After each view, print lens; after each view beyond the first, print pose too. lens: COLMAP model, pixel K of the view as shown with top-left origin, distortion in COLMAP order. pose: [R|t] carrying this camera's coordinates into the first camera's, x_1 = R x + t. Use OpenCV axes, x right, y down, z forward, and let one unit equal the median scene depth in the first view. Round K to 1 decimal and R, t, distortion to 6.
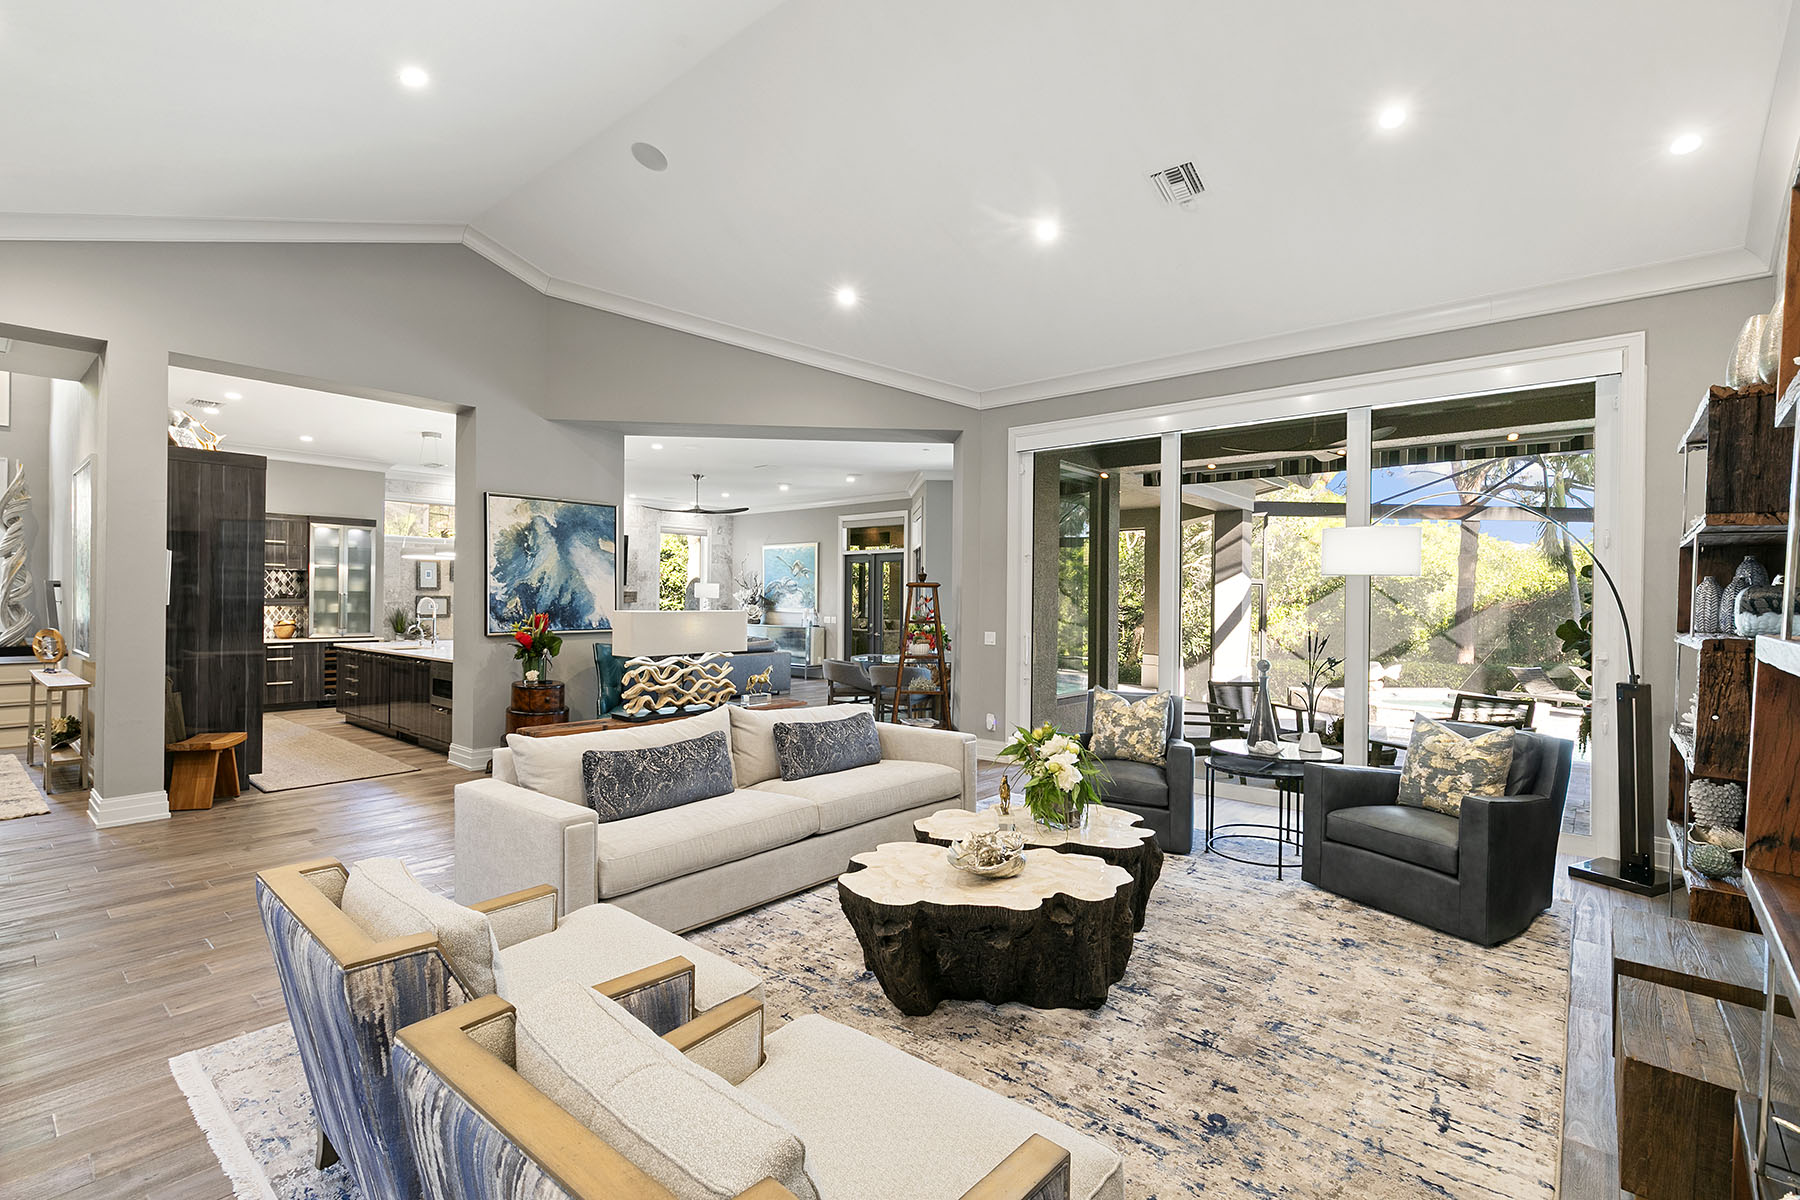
lens RADIAL K [[823.9, 0, 905.2], [0, 823.9, 602.8], [0, 0, 1]] dist [0.000259, 0.000515]
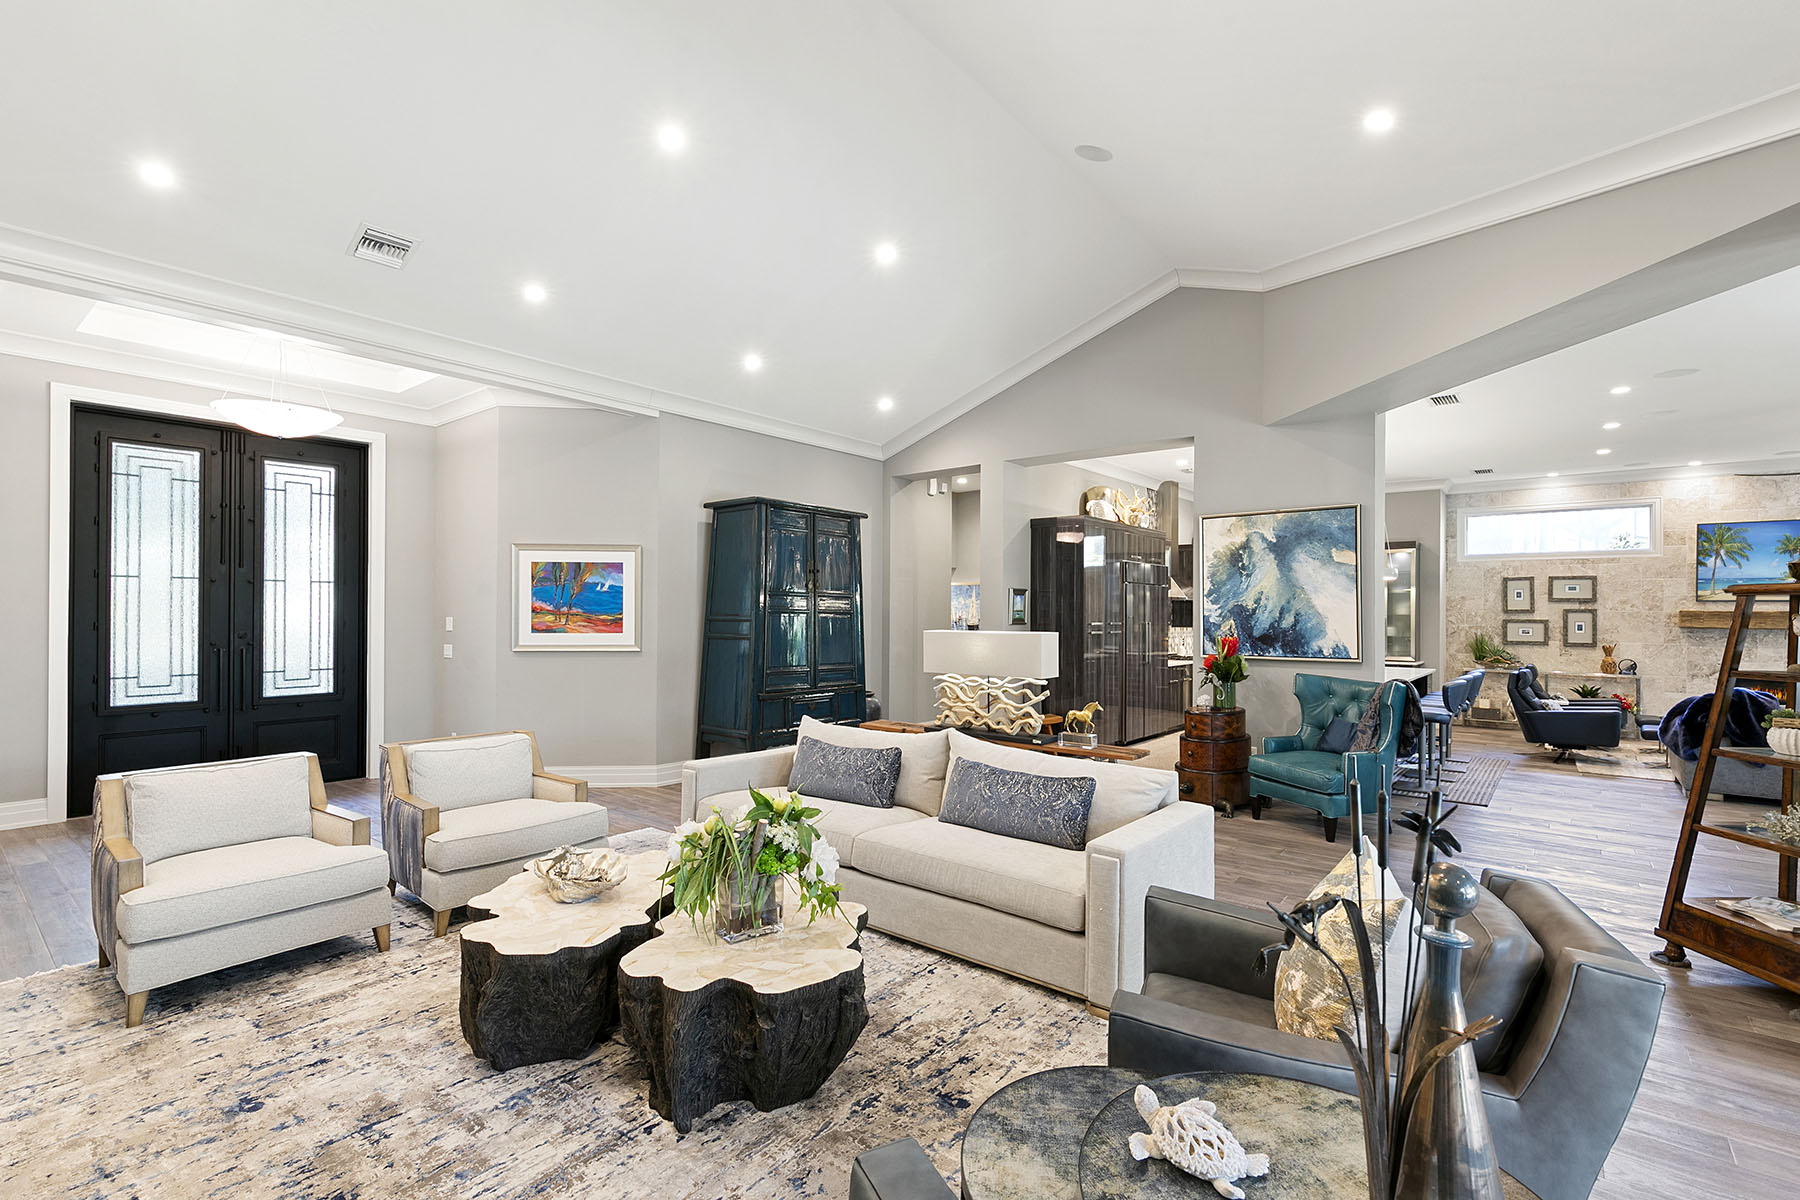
lens RADIAL K [[823.9, 0, 904.3], [0, 823.9, 606.6], [0, 0, 1]] dist [0.000259, 0.000515]
pose [[0.019620, -0.017905, -0.999647, 0.473512], [-0.009118, 0.999795, -0.018087, -0.000880], [0.999766, 0.009469, 0.019452, 0.584602]]
